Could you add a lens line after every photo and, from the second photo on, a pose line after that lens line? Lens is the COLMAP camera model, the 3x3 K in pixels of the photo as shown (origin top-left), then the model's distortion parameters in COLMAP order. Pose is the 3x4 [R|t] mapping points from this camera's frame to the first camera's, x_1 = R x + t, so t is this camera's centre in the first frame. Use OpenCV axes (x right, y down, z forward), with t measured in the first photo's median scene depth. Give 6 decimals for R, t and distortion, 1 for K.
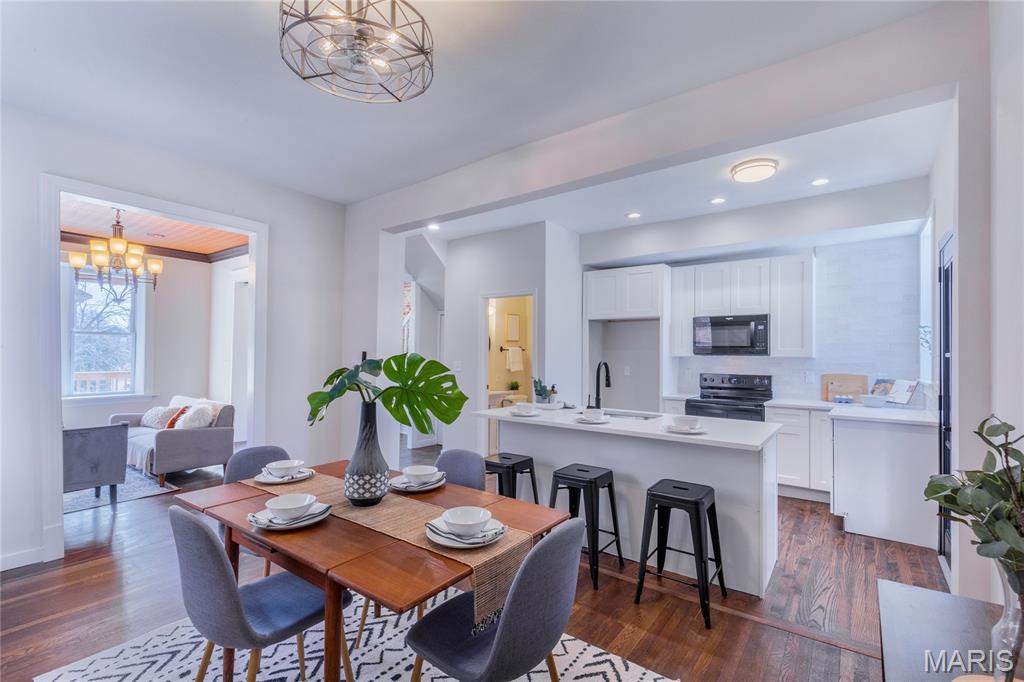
lens RADIAL K [[463.0, 0, 512.6], [0, 463.0, 347.3], [0, 0, 1]] dist [0.007559, -0.000598]
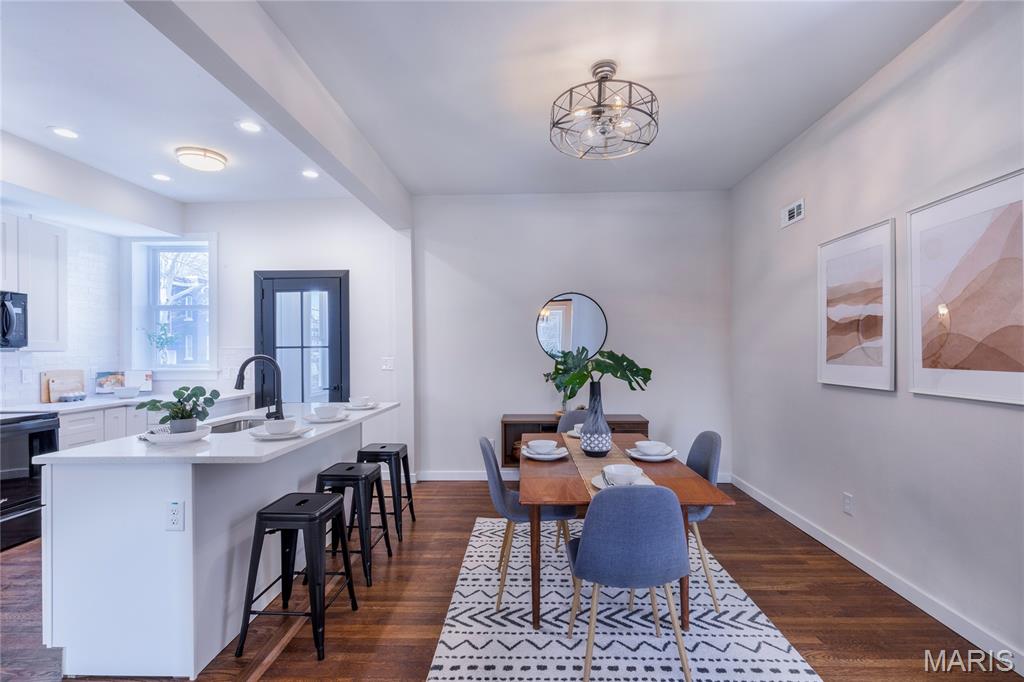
lens RADIAL K [[463.0, 0, 515.6], [0, 463.0, 348.0], [0, 0, 1]] dist [0.007559, -0.000598]
pose [[-0.574720, -0.003484, 0.818343, -0.507384], [-0.010964, 0.999934, -0.003442, 0.009397], [-0.818277, -0.010950, -0.574720, 0.783537]]
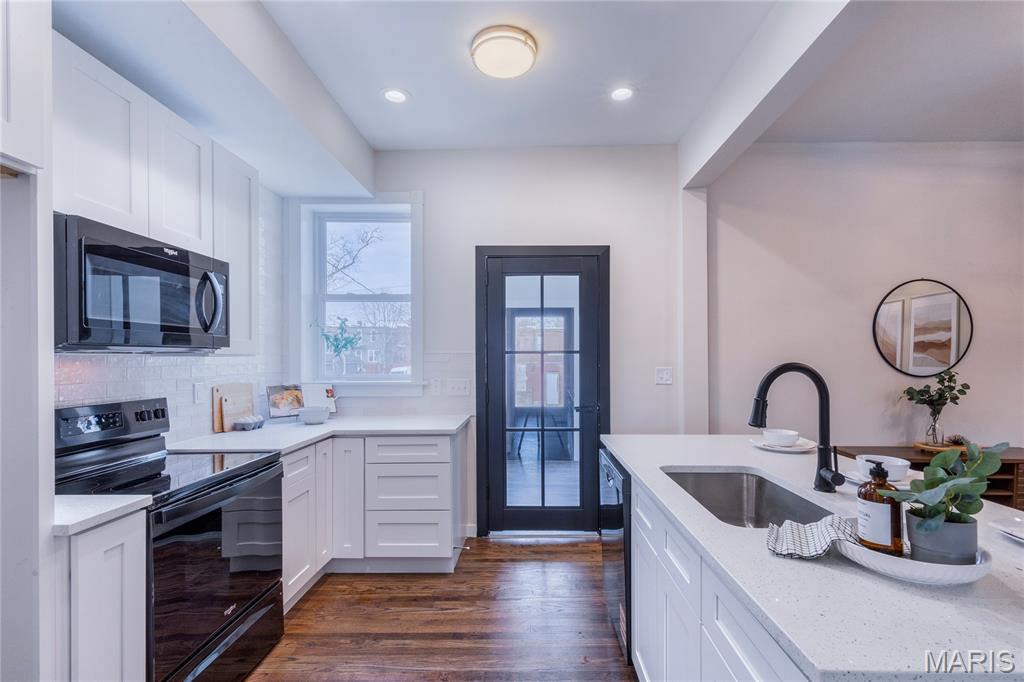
lens RADIAL K [[463.0, 0, 520.7], [0, 463.0, 358.9], [0, 0, 1]] dist [0.007559, -0.000598]
pose [[-0.596305, -0.009522, 0.802702, 0.002404], [-0.016344, 0.999866, -0.000281, 0.020138], [-0.802592, -0.013287, -0.596381, 1.034979]]
